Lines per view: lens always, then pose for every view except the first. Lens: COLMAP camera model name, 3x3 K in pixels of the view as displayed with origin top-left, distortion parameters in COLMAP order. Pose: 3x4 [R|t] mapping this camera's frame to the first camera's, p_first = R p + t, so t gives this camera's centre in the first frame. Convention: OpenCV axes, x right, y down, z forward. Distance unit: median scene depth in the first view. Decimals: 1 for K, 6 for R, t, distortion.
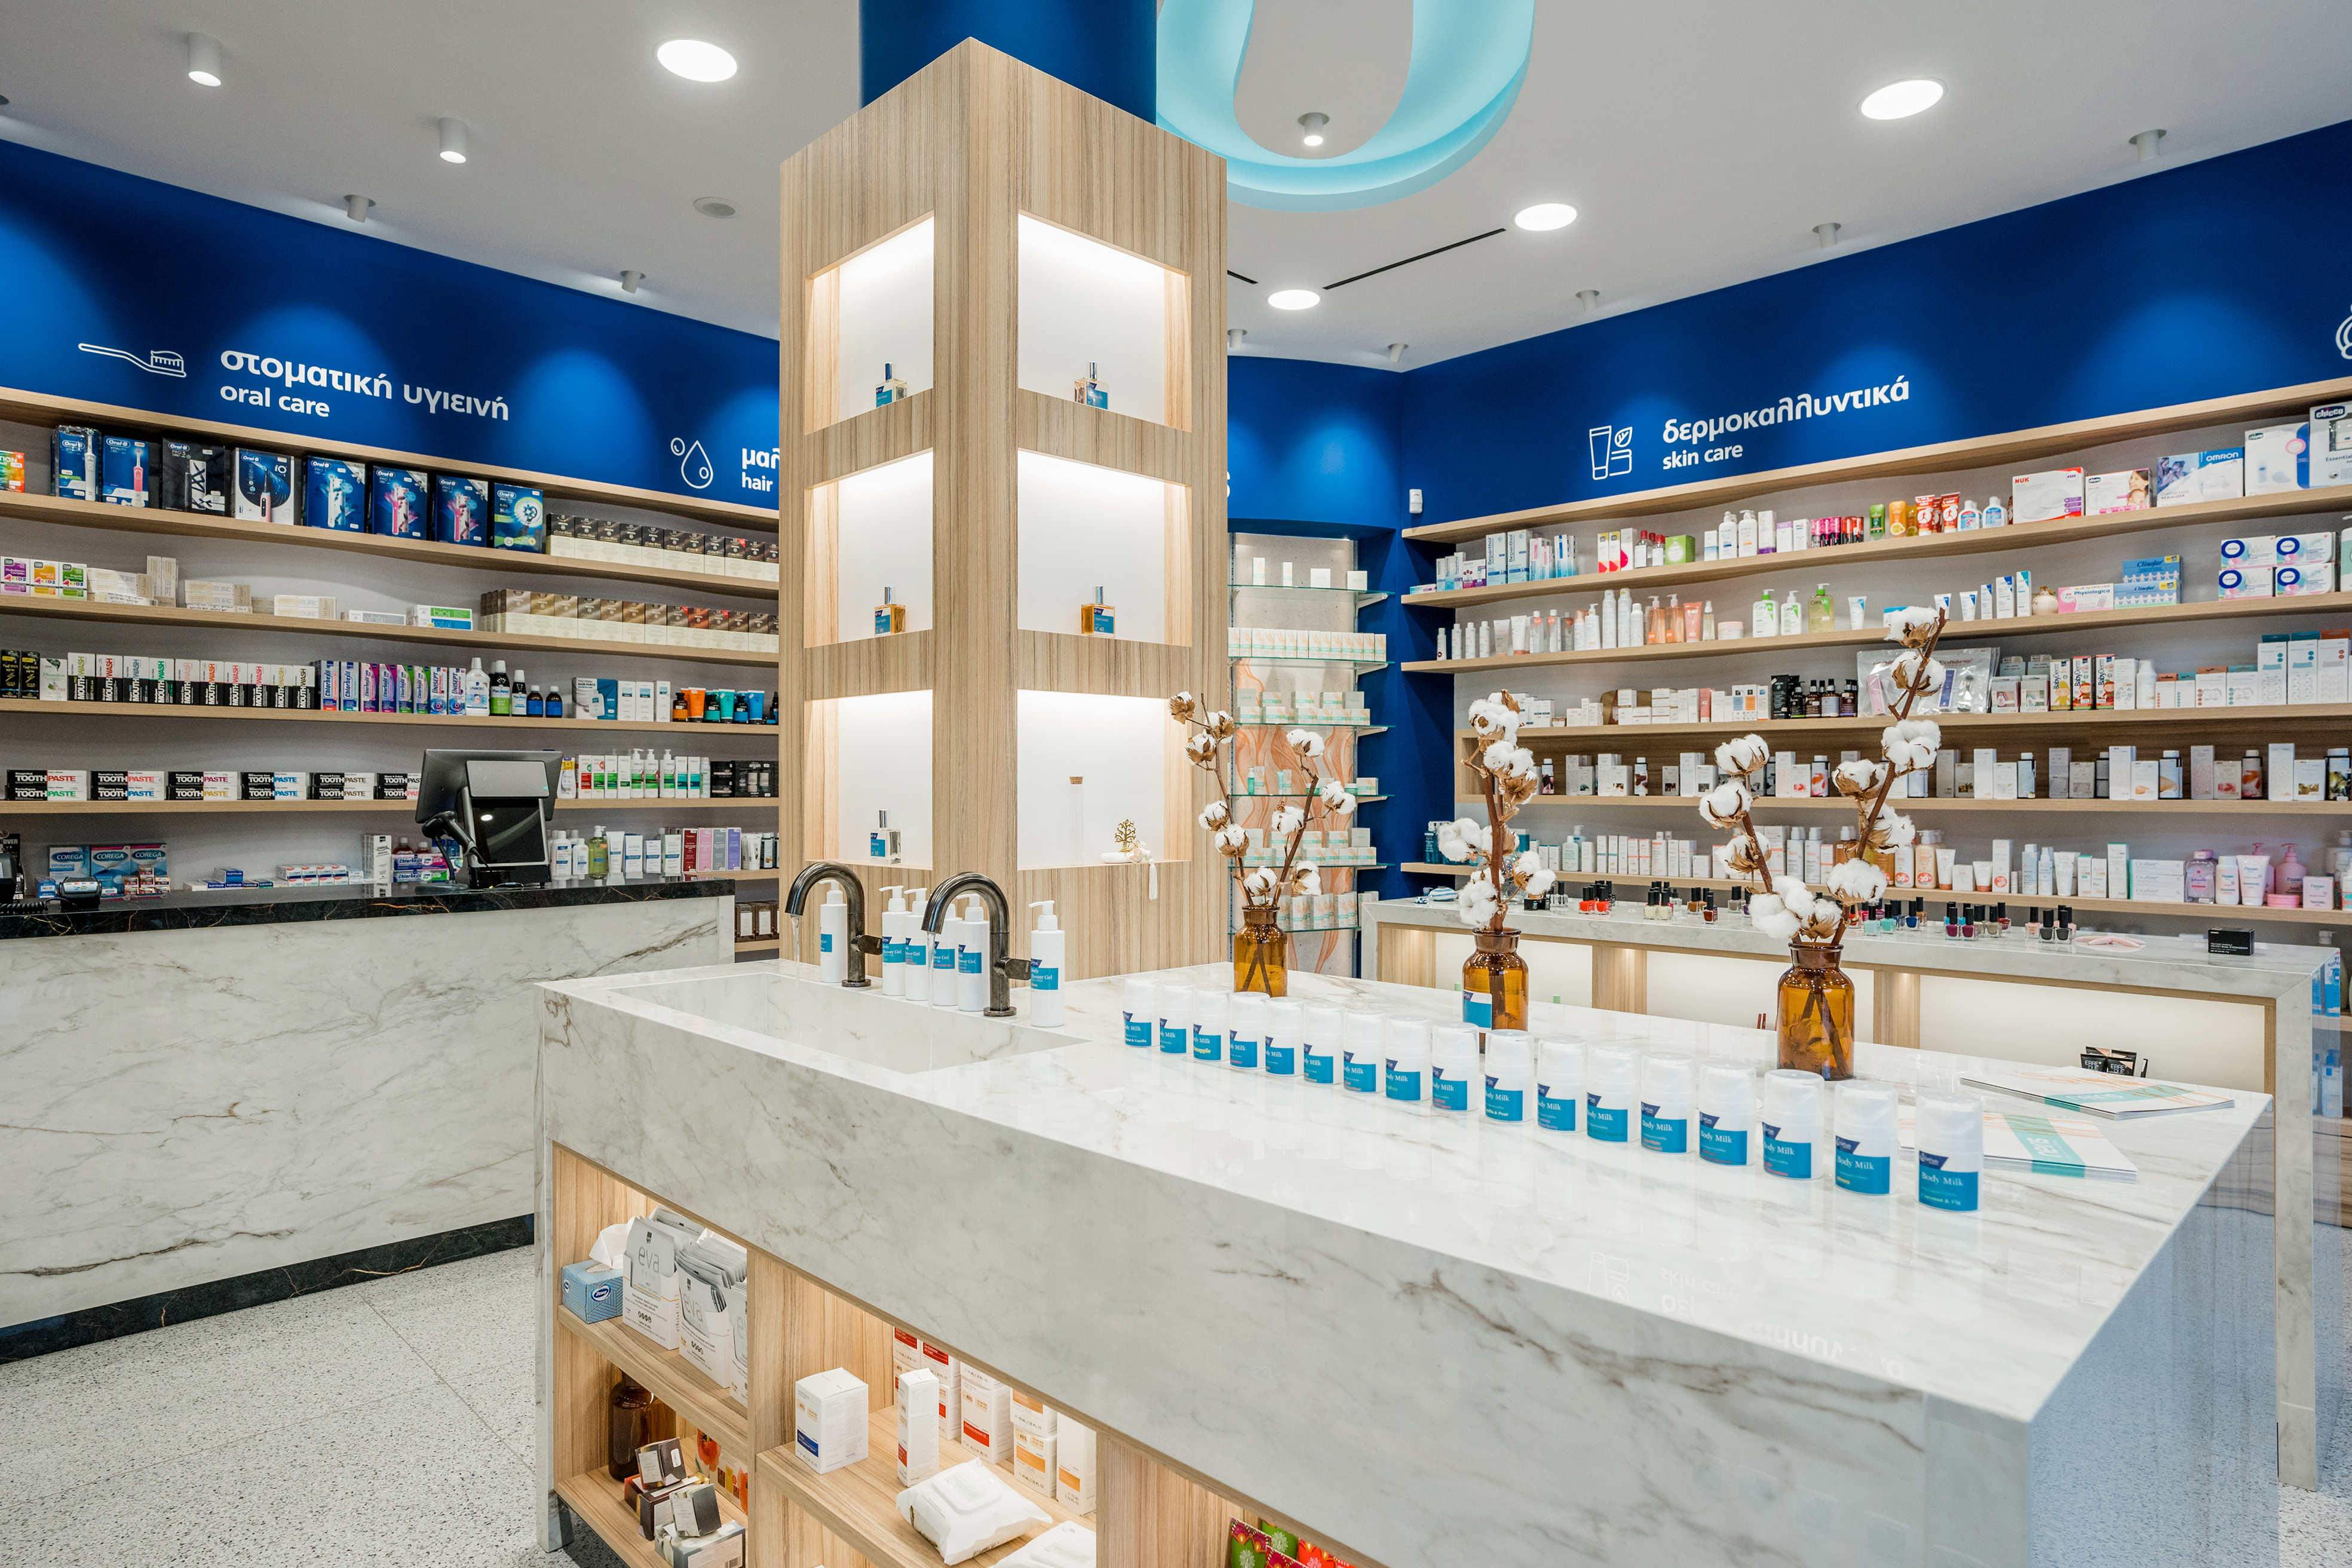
lens RADIAL K [[1376.5, 0, 1163.0], [0, 1376.5, 788.4], [0, 0, 1]] dist [-0.045970, 0.040374]
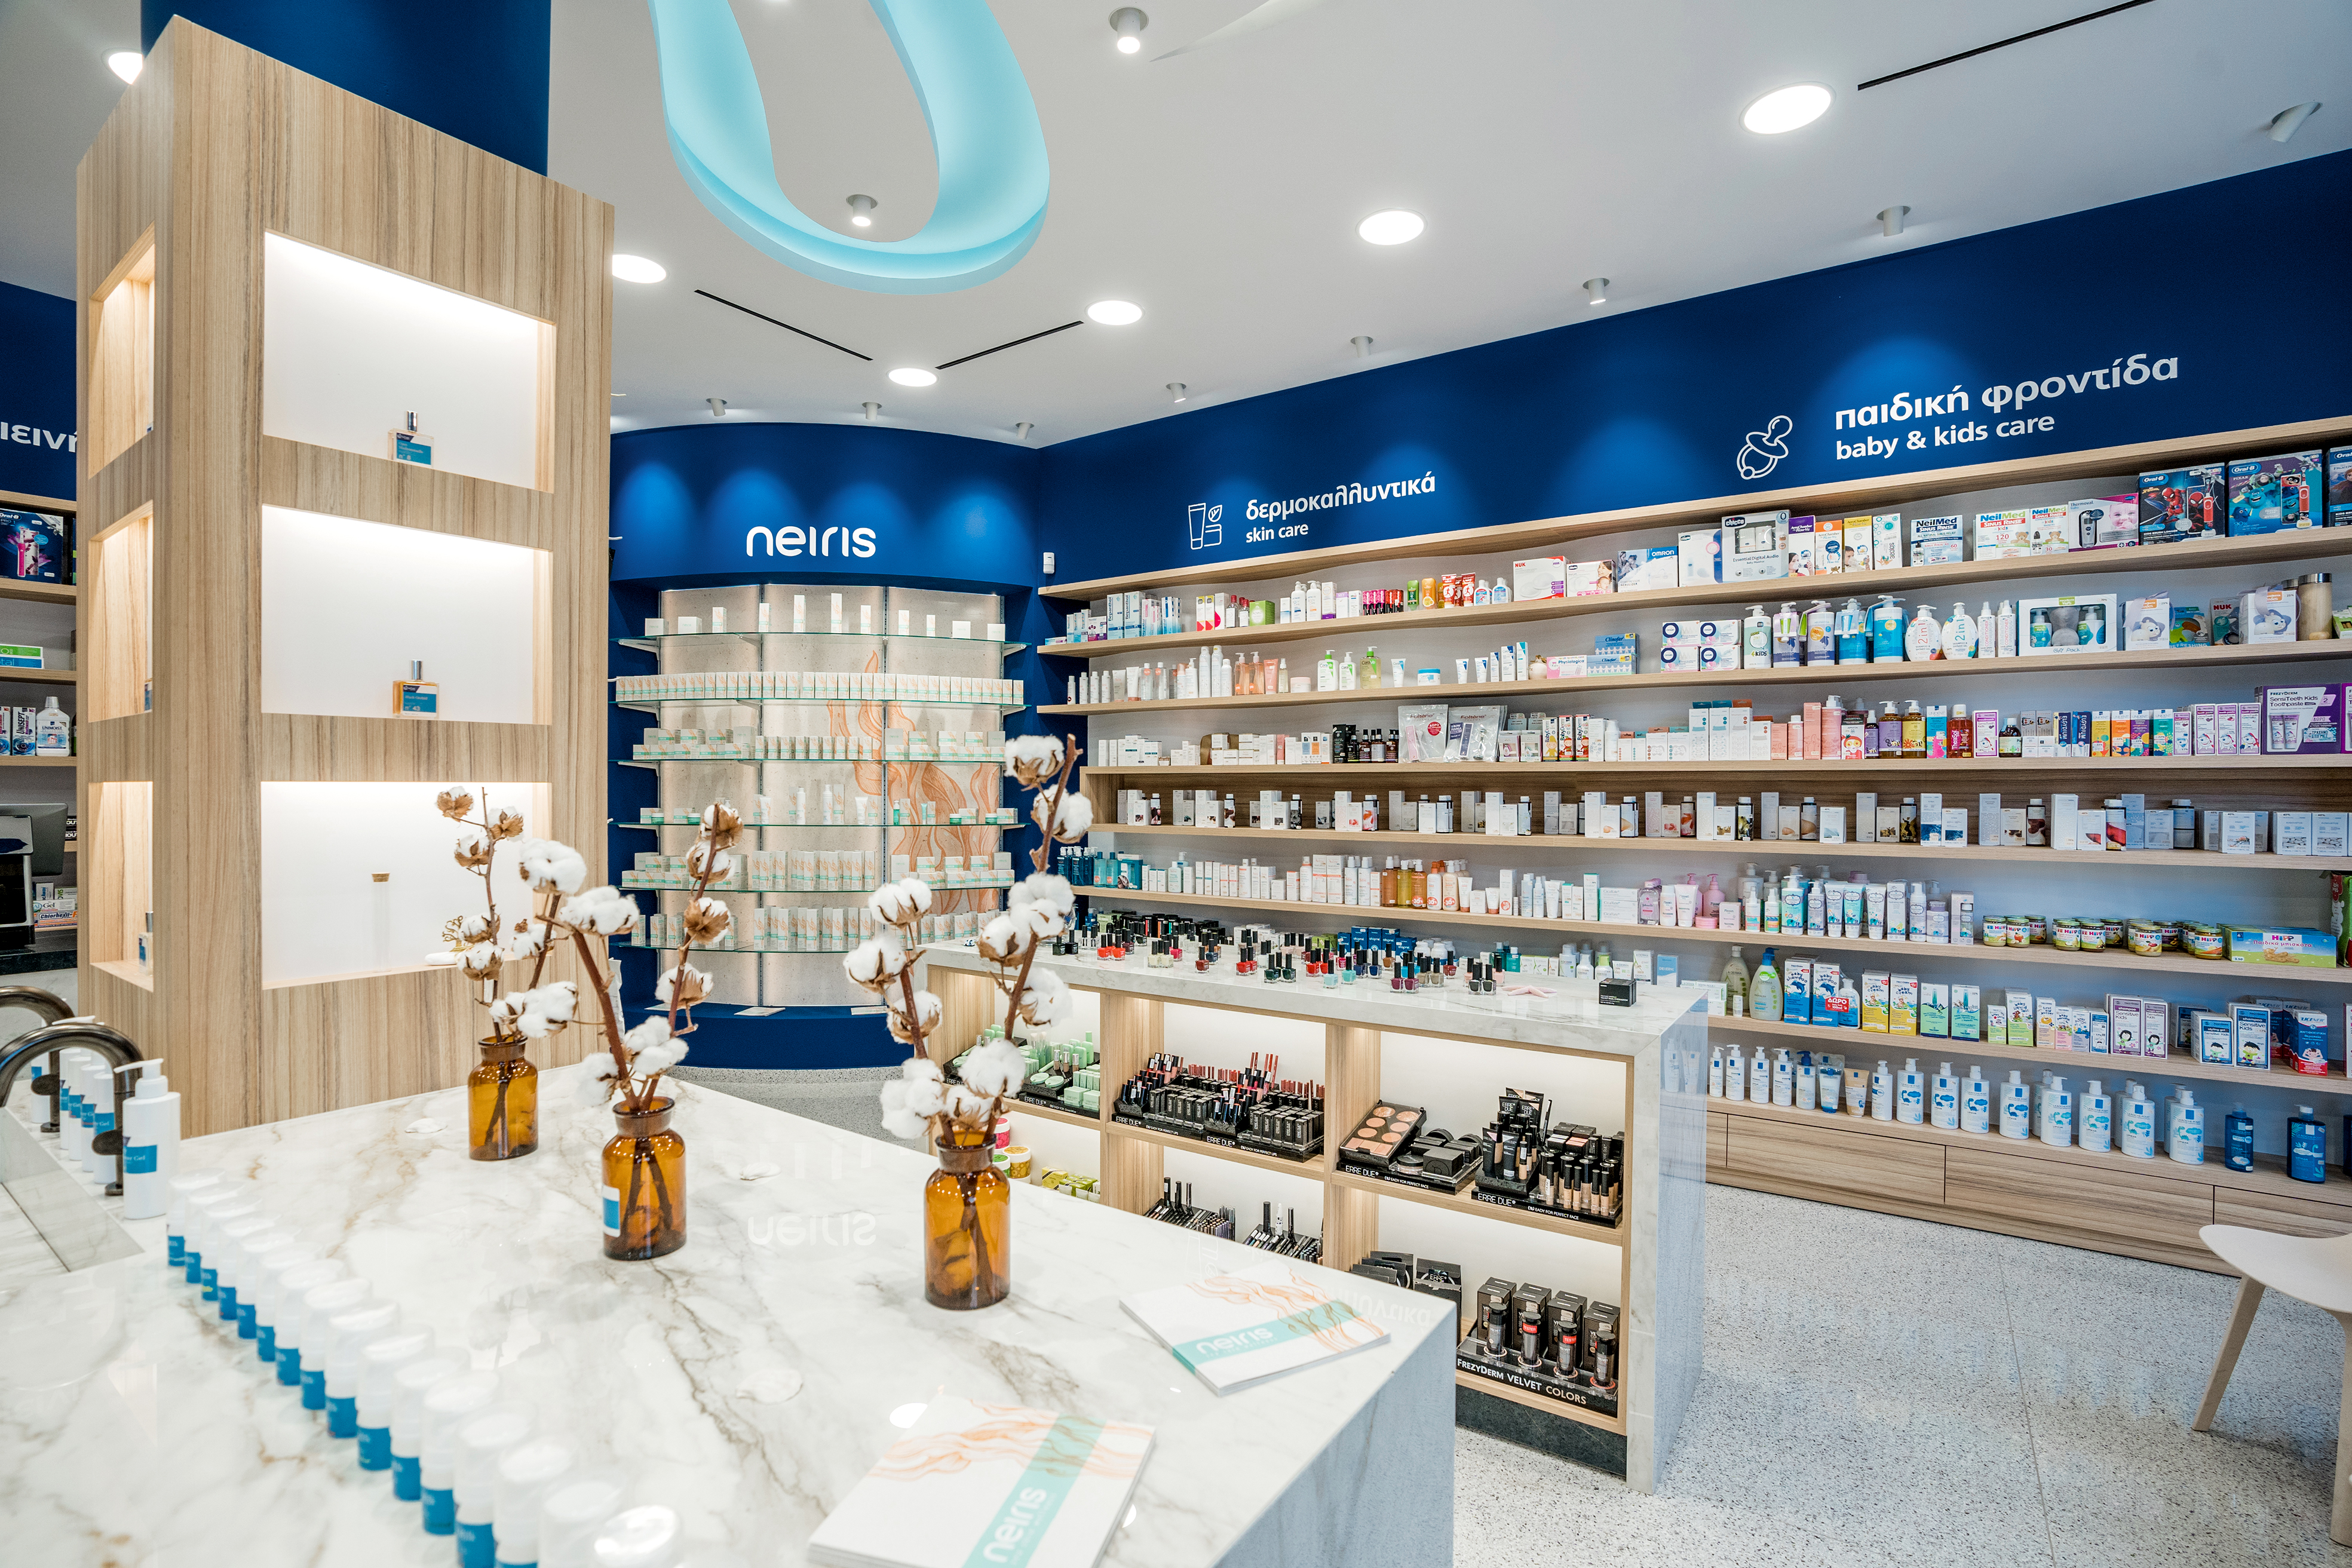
lens RADIAL K [[1118.6, 0, 1176.0], [0, 1118.6, 784.0], [0, 0, 1]] dist [-0.070114, 0.029602]
pose [[0.983545, 0.000624, 0.180664, 0.143272], [-0.000011, 0.999994, -0.003393, -0.029042], [-0.180665, 0.003335, 0.983539, 0.095559]]
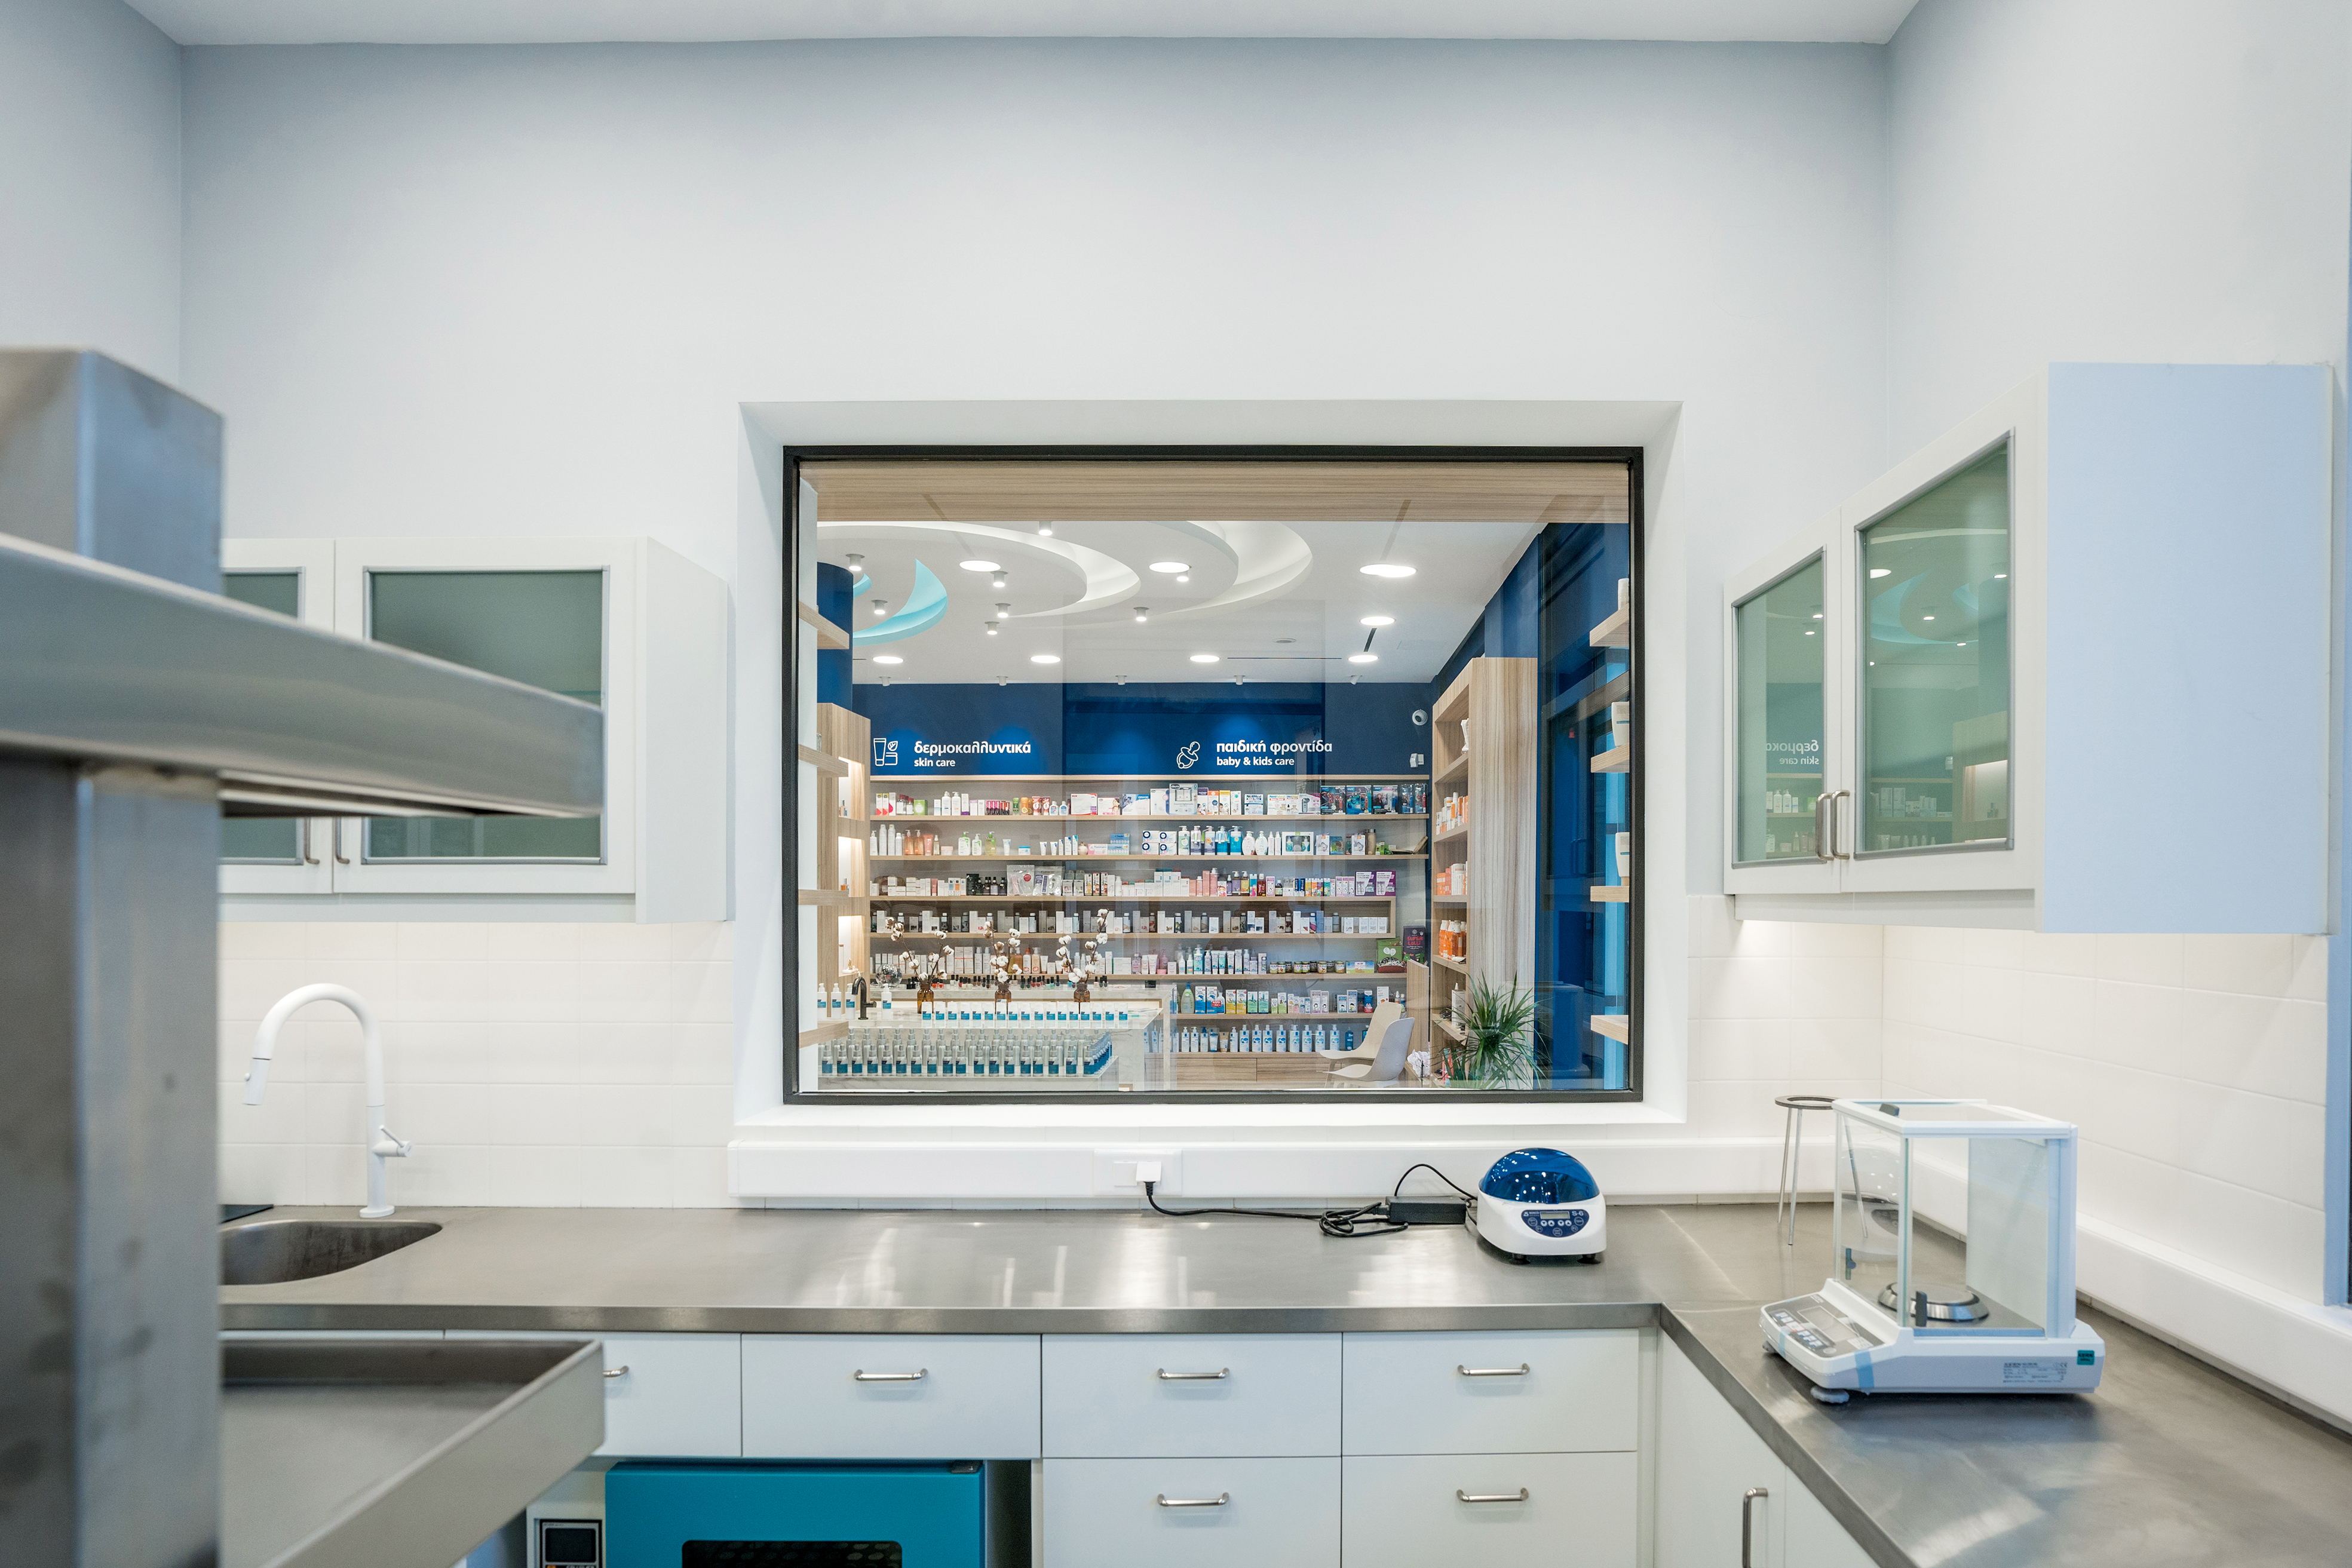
lens RADIAL K [[1350.7, 0, 1233.5], [0, 1350.7, 920.2], [0, 0, 1]] dist [-0.048915, 0.000553]
pose [[0.688335, -0.014107, 0.725256, -0.743759], [0.001097, 0.999830, 0.018406, -0.048811], [-0.725393, -0.011874, 0.688233, -0.683348]]
